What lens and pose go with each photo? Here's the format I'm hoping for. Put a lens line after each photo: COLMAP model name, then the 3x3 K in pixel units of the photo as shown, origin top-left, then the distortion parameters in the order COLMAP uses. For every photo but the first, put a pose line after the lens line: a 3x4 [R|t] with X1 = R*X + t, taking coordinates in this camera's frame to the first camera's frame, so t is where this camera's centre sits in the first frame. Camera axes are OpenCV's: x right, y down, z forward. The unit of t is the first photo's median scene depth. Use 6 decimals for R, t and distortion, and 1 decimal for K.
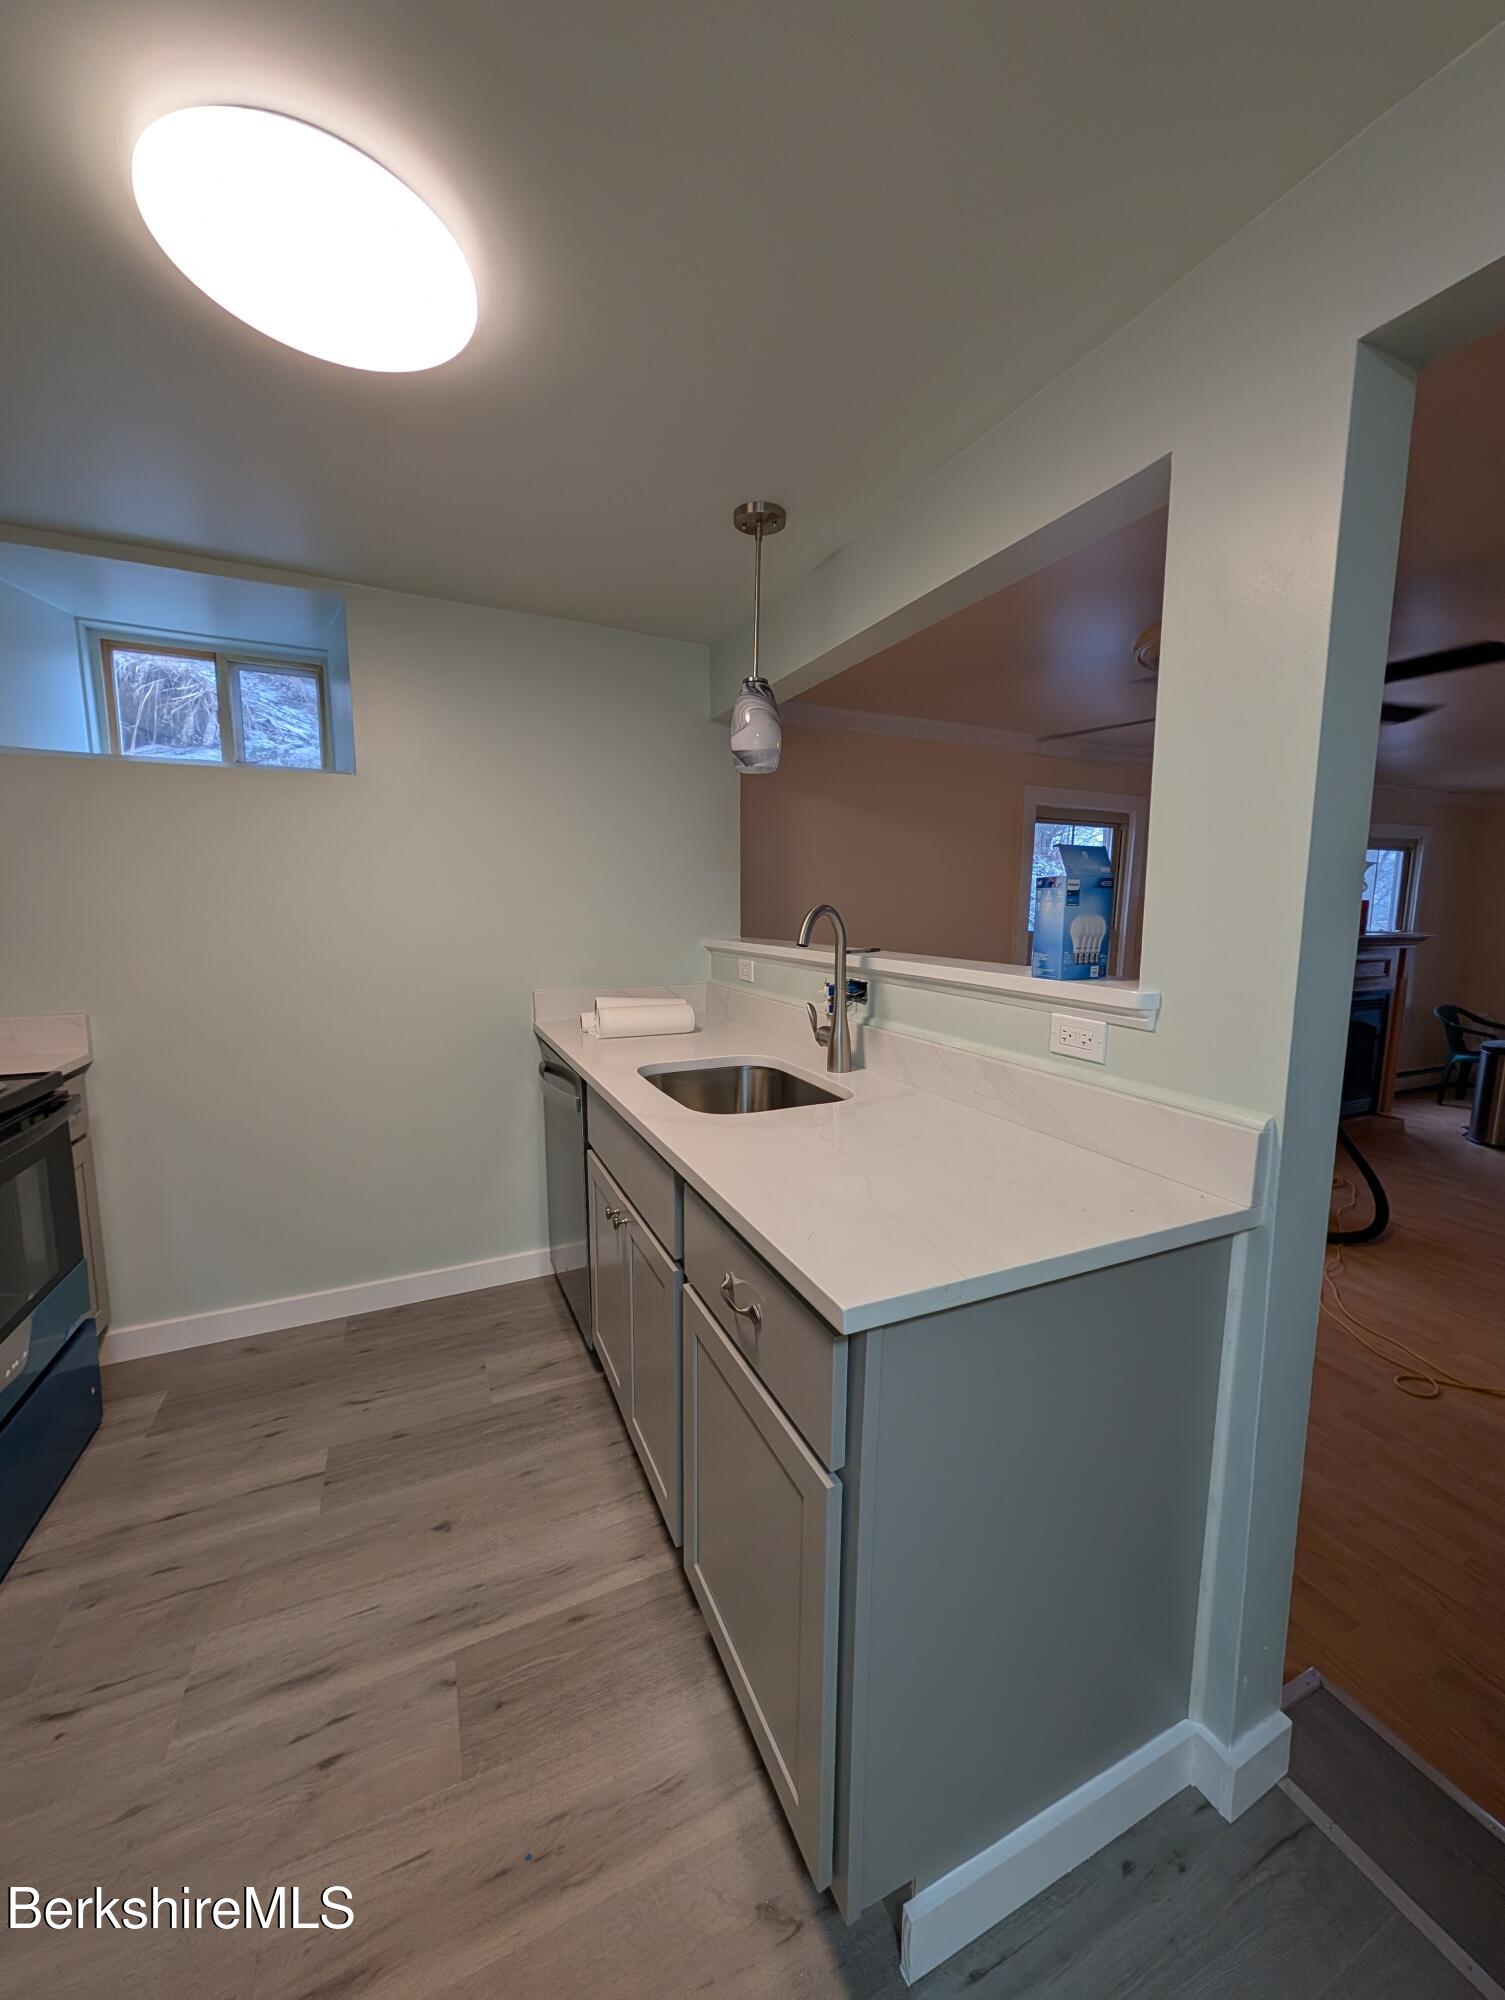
lens RADIAL K [[754.2, 0, 752.5], [0, 754.2, 1000.0], [0, 0, 1]] dist [-0.000144, 0.000119]
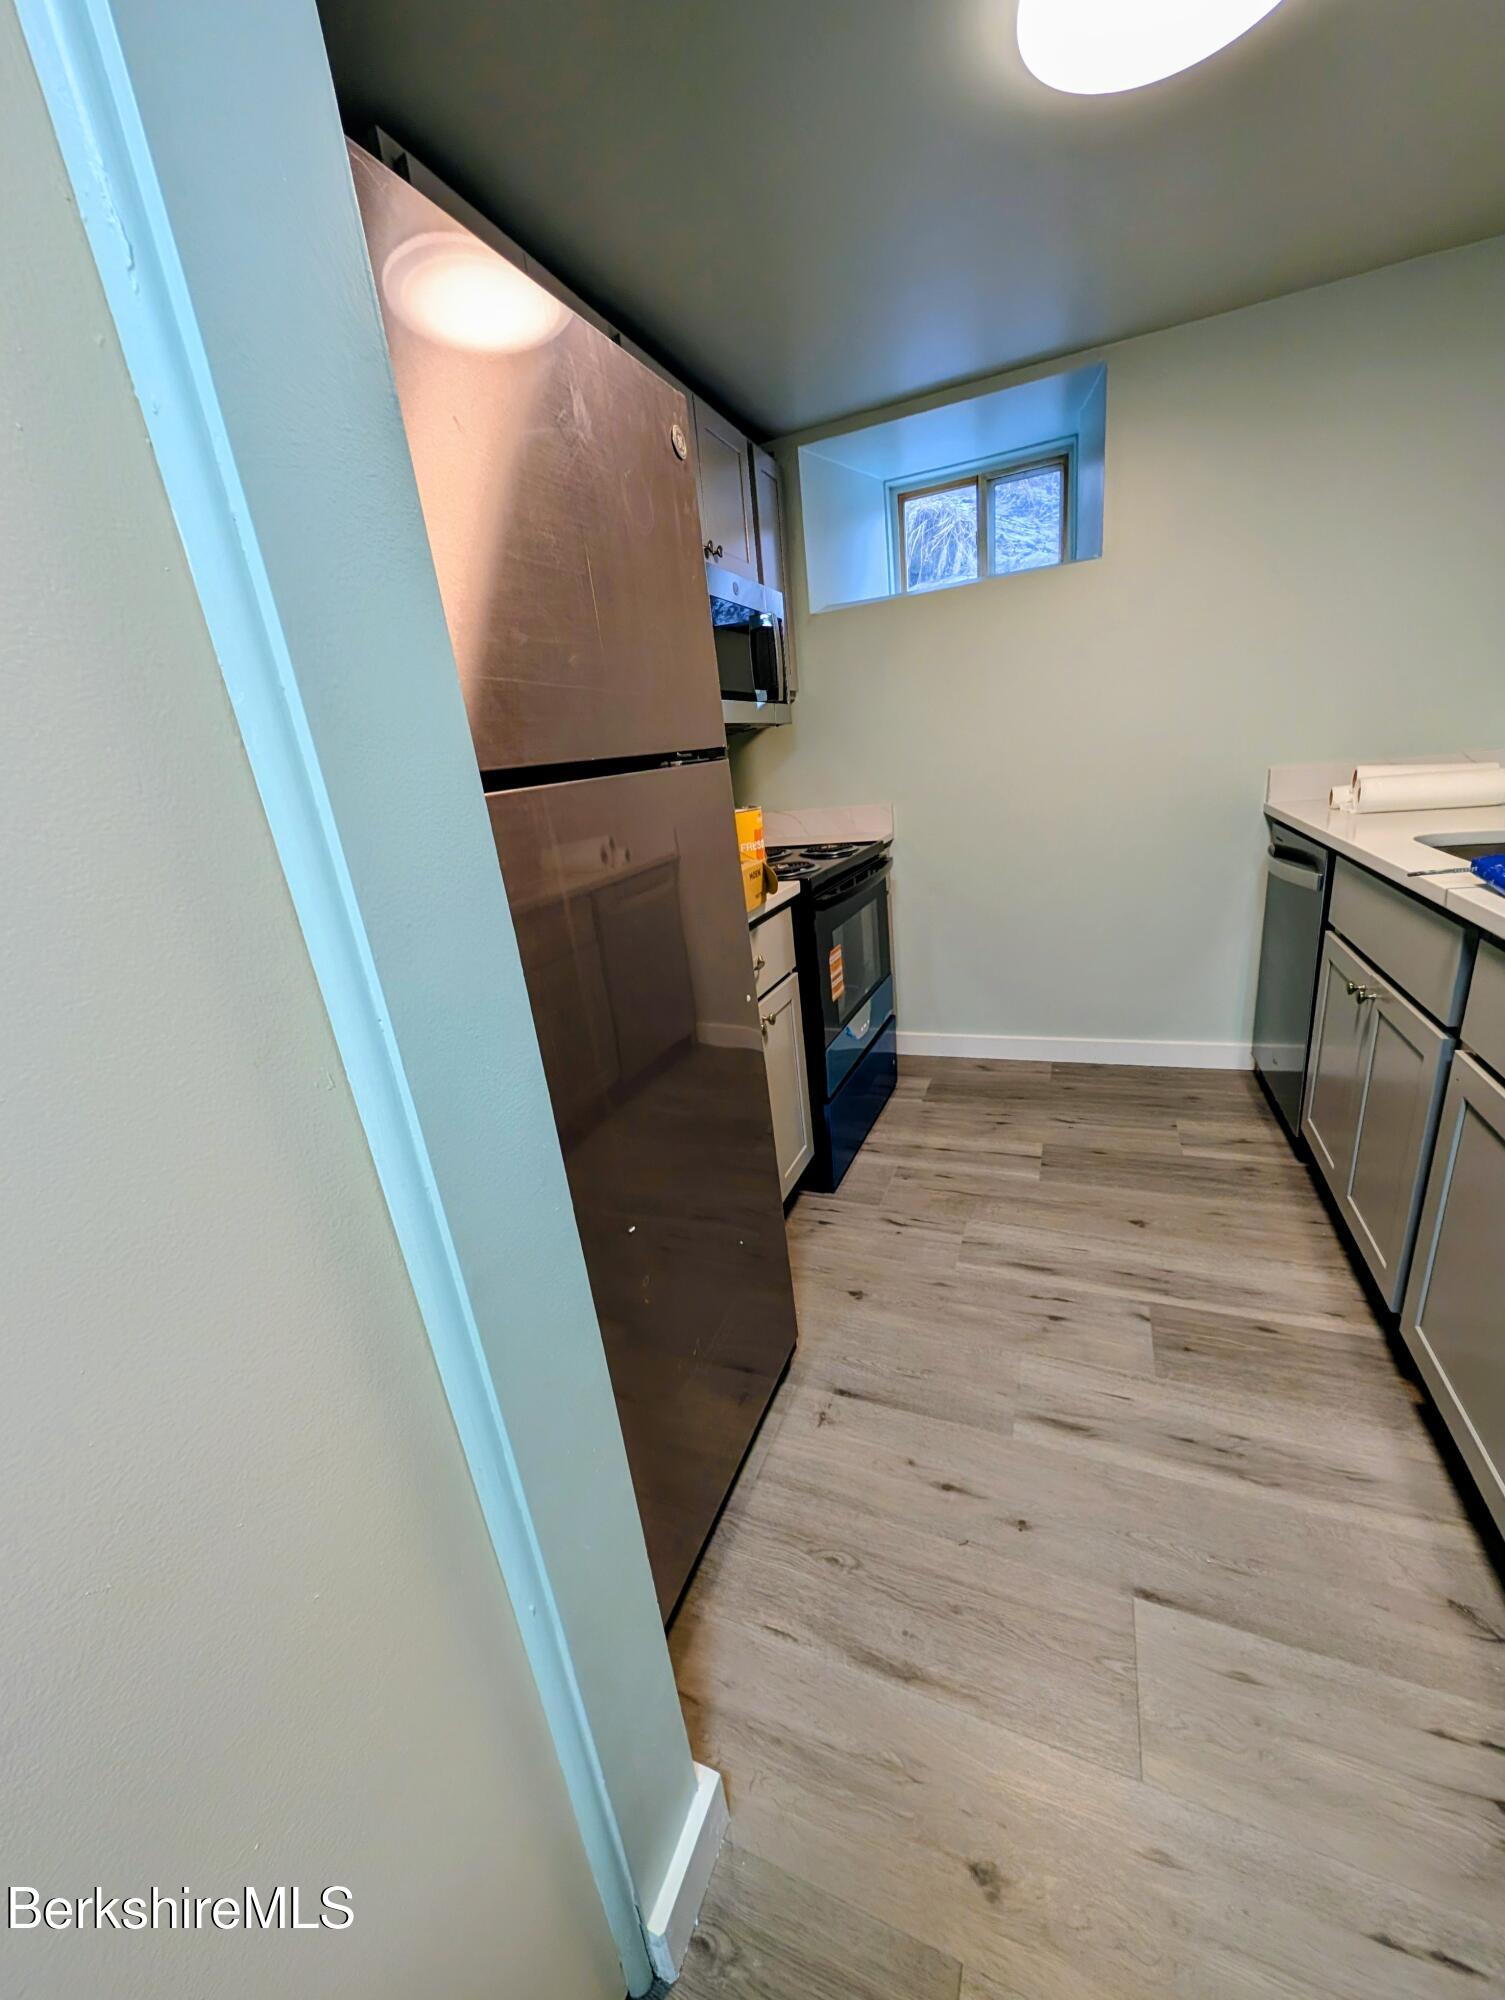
lens RADIAL K [[754.2, 0, 752.5], [0, 754.2, 1000.0], [0, 0, 1]] dist [-0.000144, 0.000119]
pose [[0.673636, 0.153476, -0.722953, -0.008608], [0.015969, 0.974950, 0.221852, 0.064302], [0.738891, -0.160992, 0.654310, -0.150699]]
